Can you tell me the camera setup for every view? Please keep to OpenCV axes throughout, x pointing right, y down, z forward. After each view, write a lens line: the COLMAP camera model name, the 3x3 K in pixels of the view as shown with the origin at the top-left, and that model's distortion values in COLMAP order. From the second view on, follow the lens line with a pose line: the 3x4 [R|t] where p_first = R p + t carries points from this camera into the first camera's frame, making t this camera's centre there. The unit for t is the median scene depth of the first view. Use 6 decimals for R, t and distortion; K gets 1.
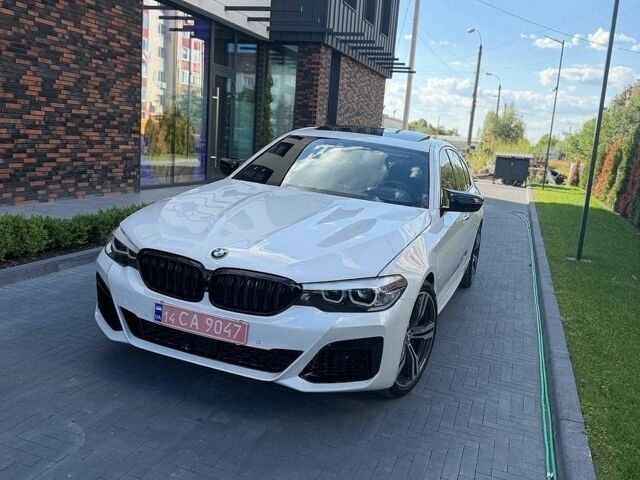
lens RADIAL K [[543.2, 0, 320.0], [0, 543.2, 240.0], [0, 0, 1]] dist [0.062714, -0.004887]
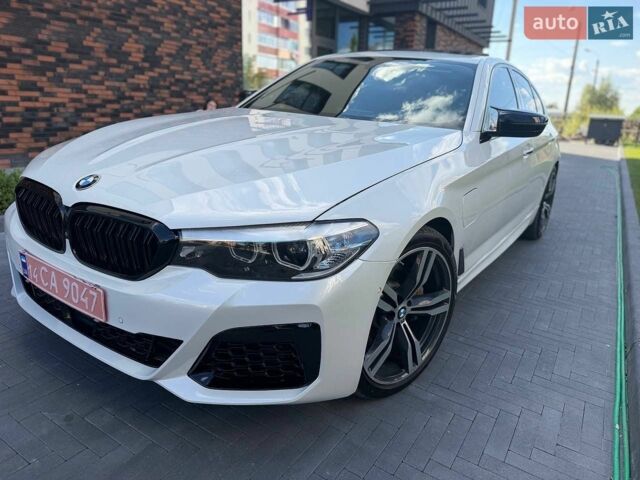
lens RADIAL K [[436.9, 0, 320.0], [0, 436.9, 240.0], [0, 0, 1]] dist [0.030477, -0.043539]
pose [[0.973785, 0.027902, -0.225753, 0.068764], [-0.004859, 0.994774, 0.101990, 0.012613], [0.227418, -0.098220, 0.968831, 0.173228]]
